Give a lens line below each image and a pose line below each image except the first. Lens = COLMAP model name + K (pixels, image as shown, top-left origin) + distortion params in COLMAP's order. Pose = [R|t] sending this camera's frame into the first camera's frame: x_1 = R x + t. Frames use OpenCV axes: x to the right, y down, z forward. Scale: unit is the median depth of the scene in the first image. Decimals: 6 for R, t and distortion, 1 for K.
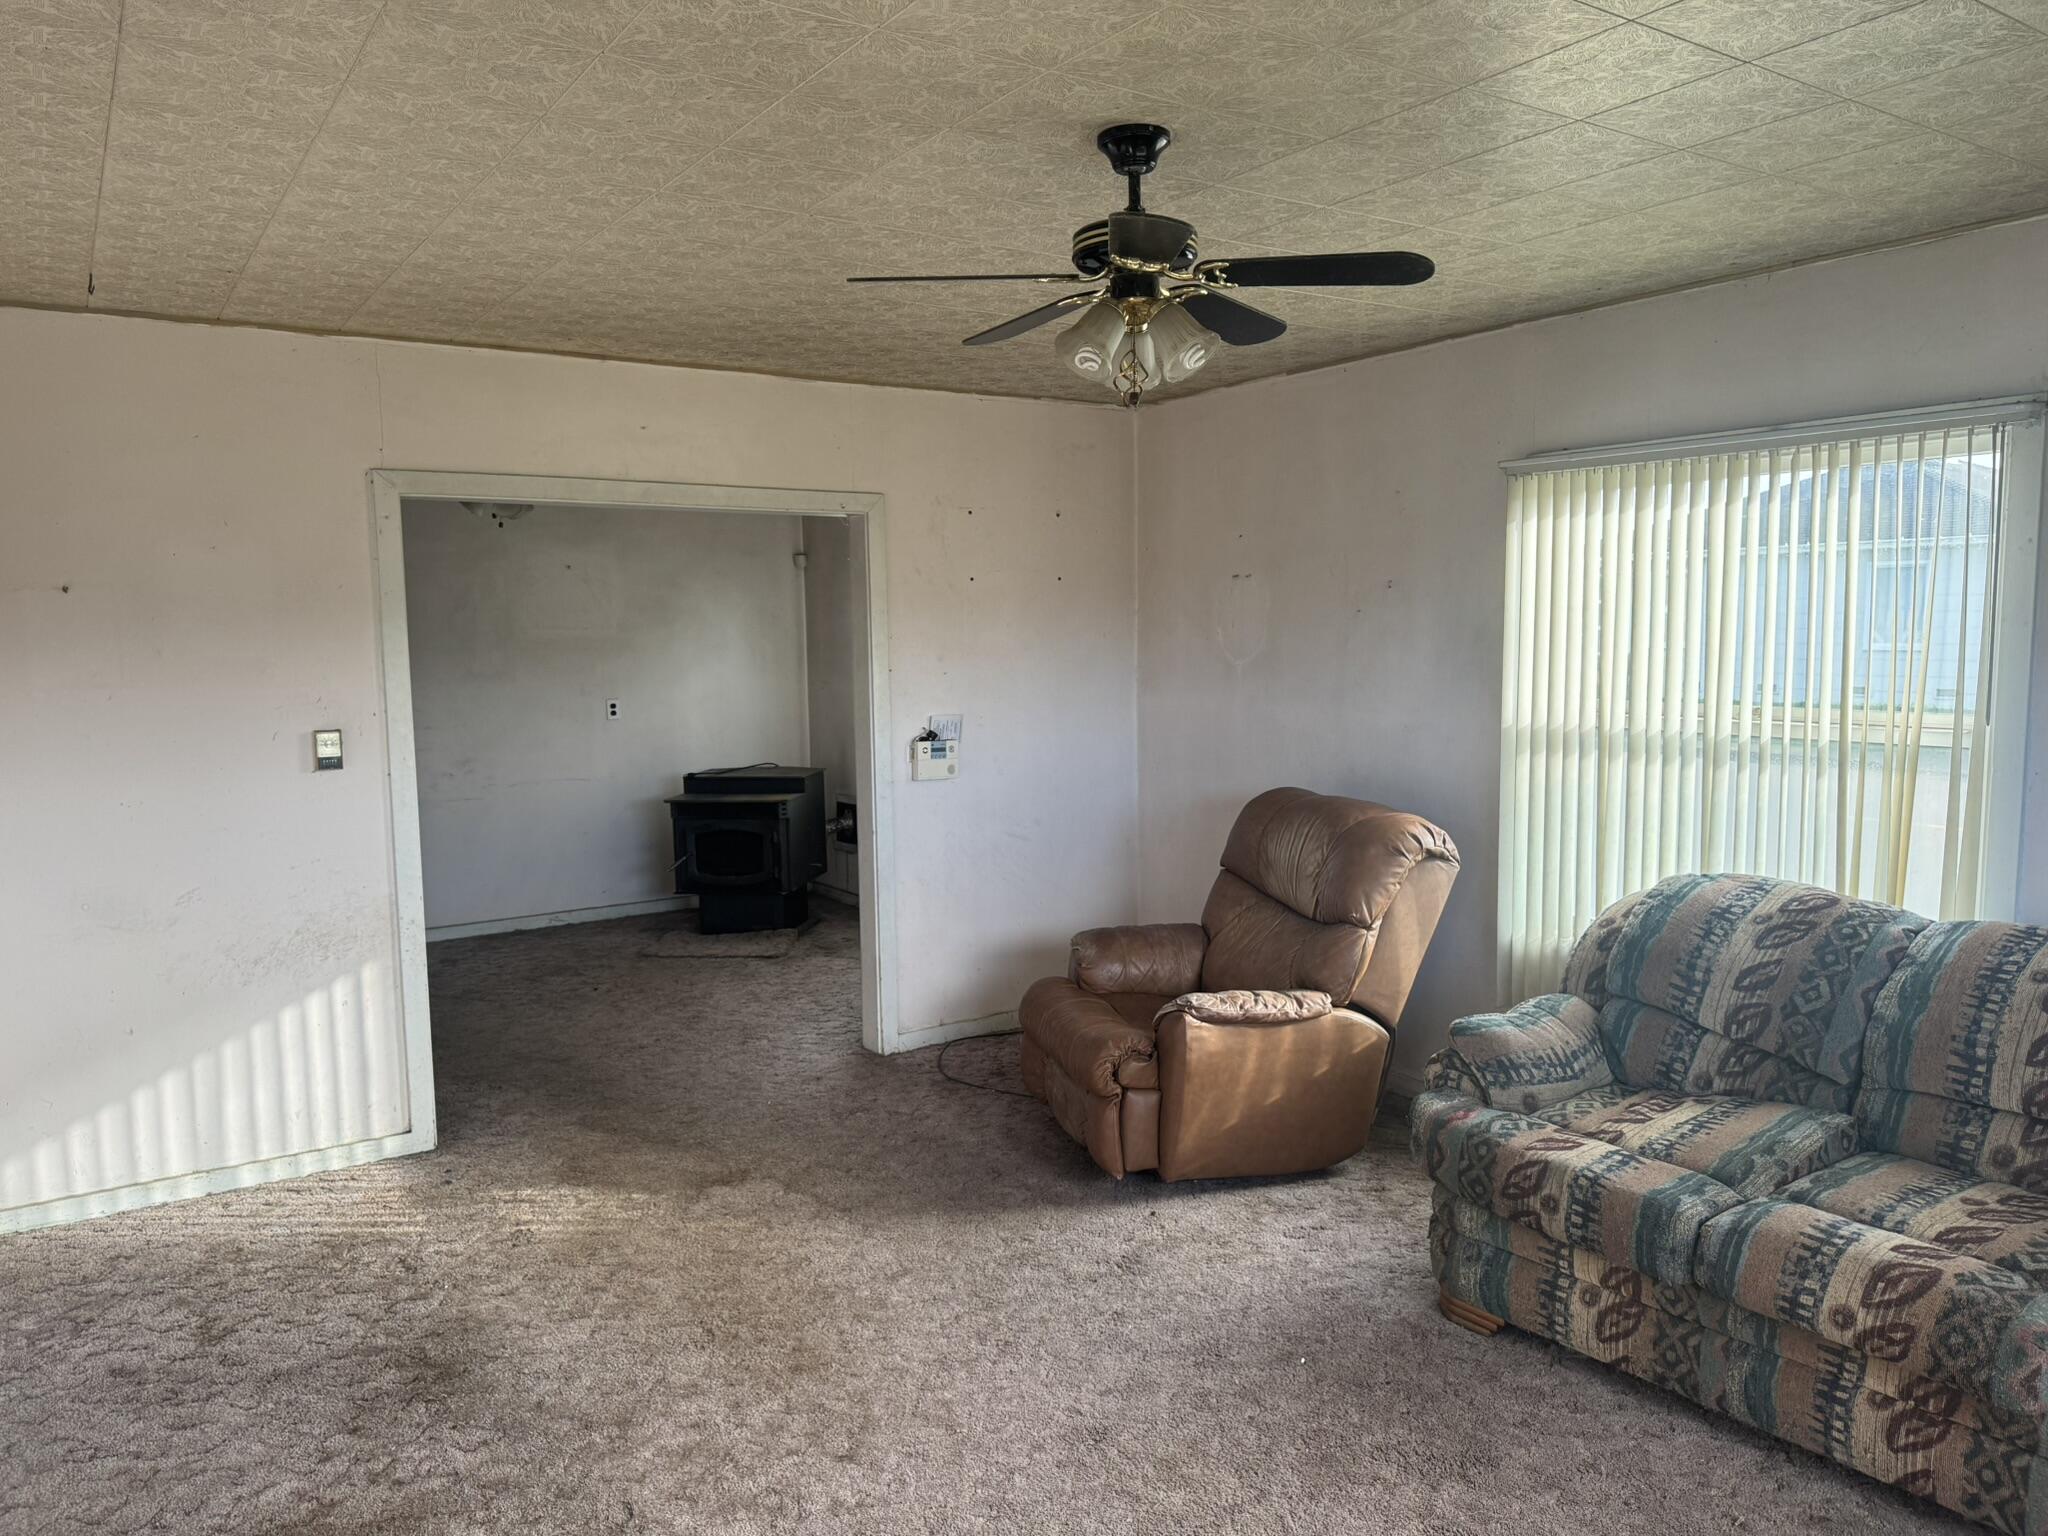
lens RADIAL K [[1446.4, 0, 1024.0], [0, 1446.4, 768.0], [0, 0, 1]] dist [0.154050, -0.176578]
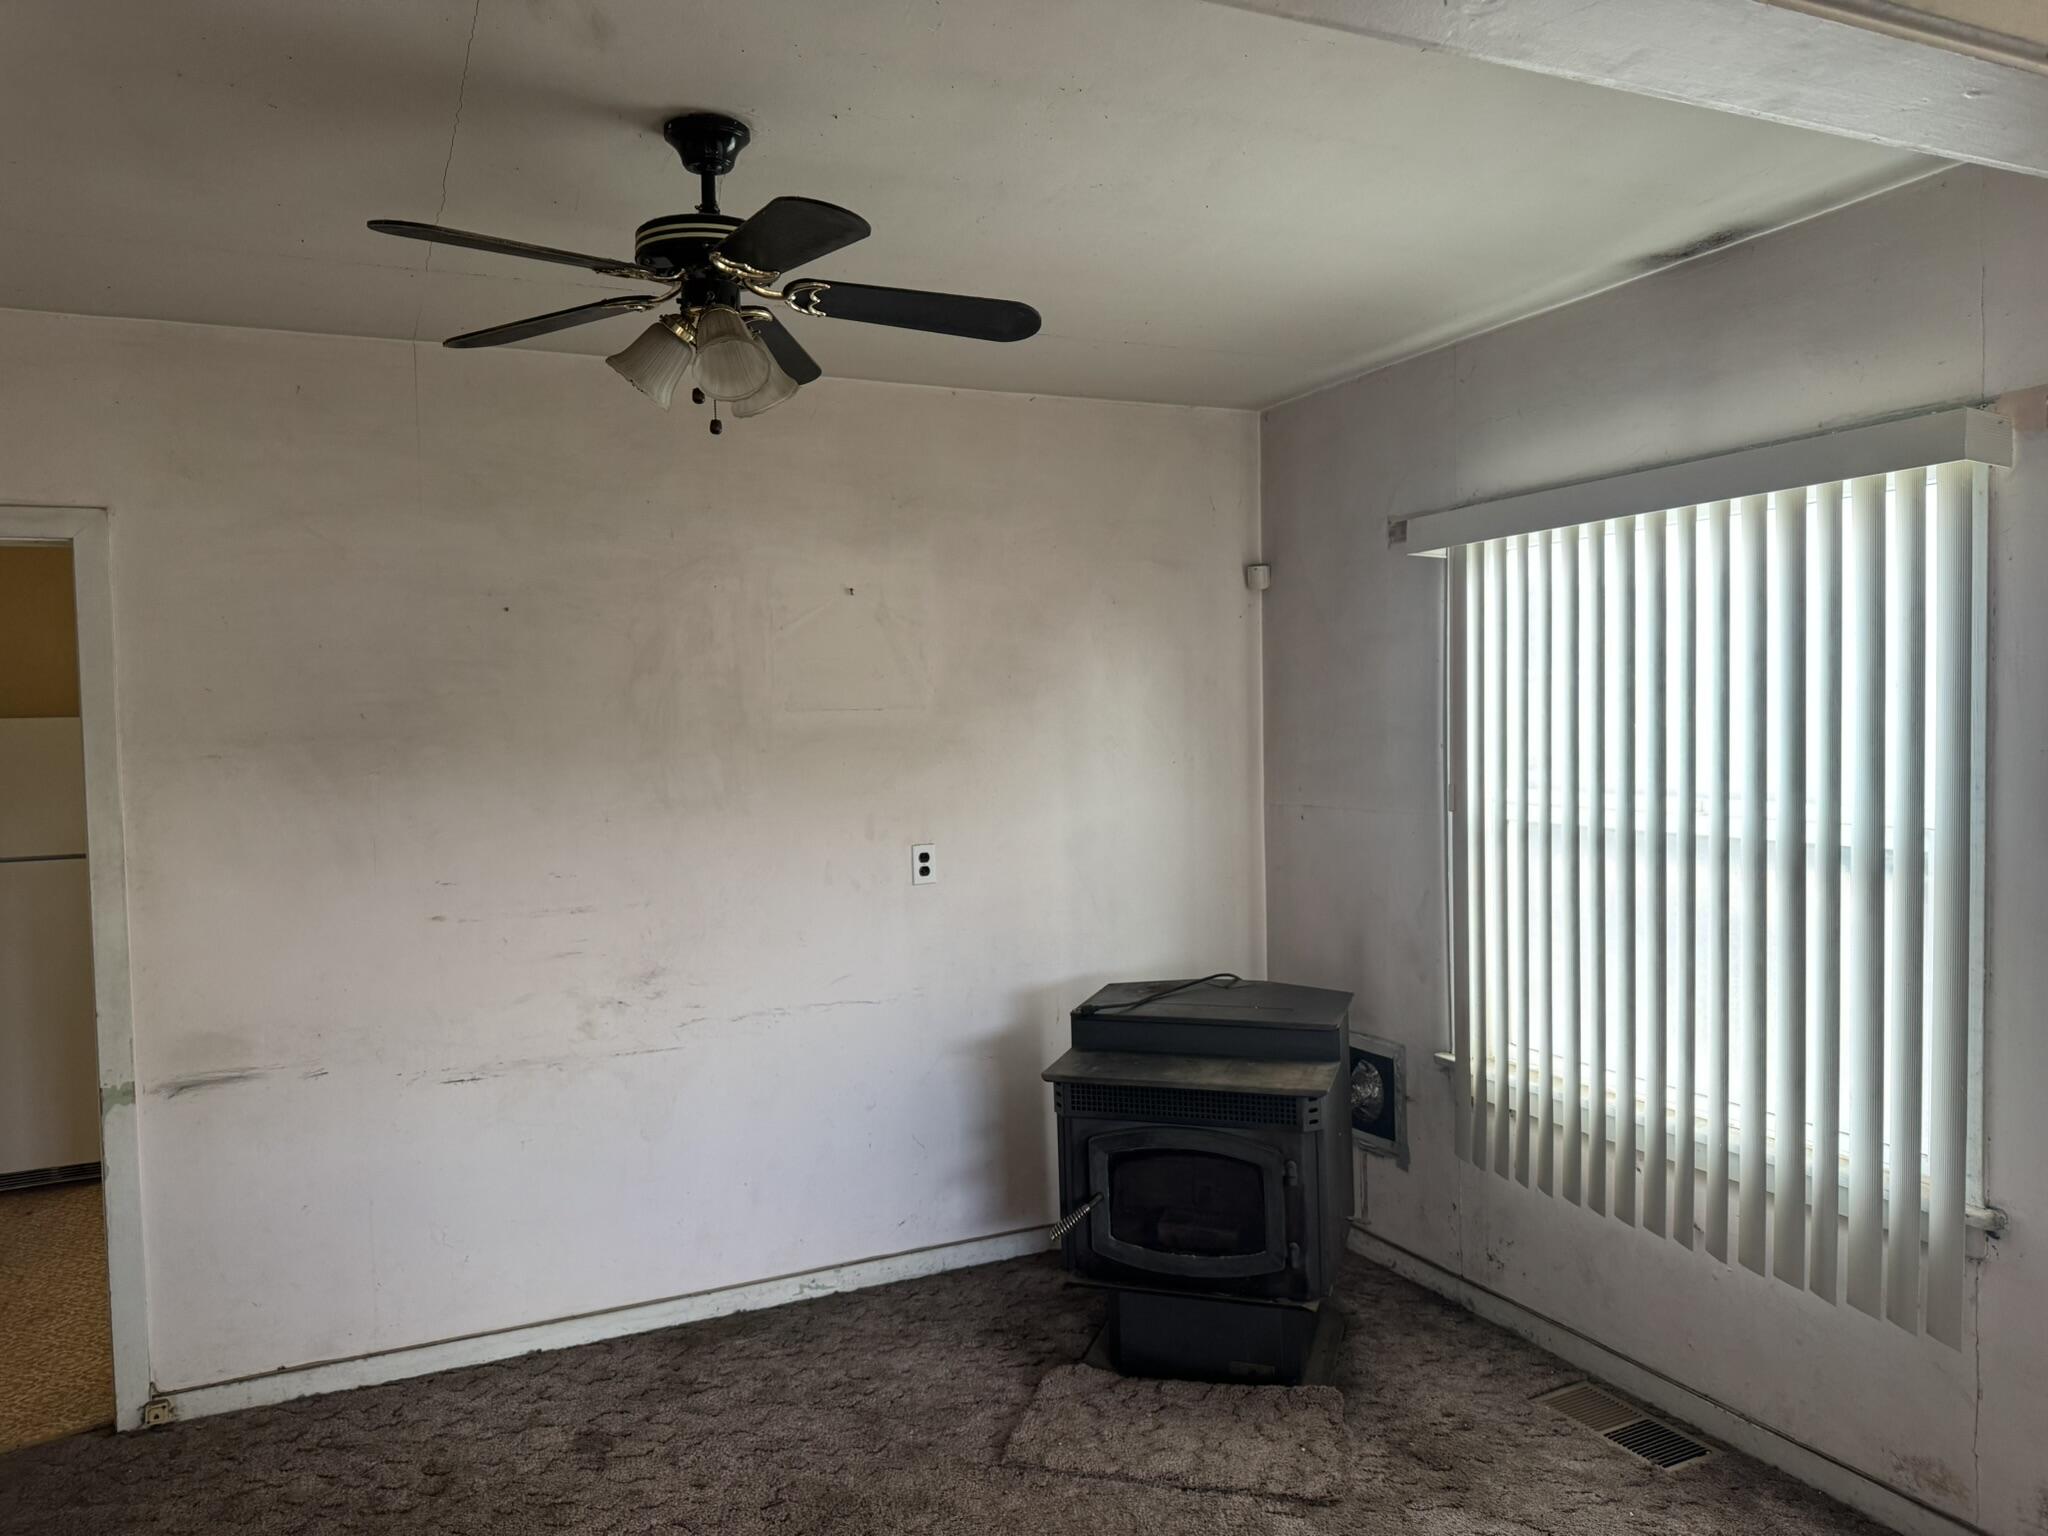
lens RADIAL K [[1449.0, 0, 1026.4], [0, 1449.0, 764.2], [0, 0, 1]] dist [0.138502, -0.194281]
pose [[0.989321, -0.002099, -0.145735, -0.173688], [-0.006447, 0.998287, -0.058145, -0.046746], [0.145608, 0.058463, 0.987613, 0.505505]]
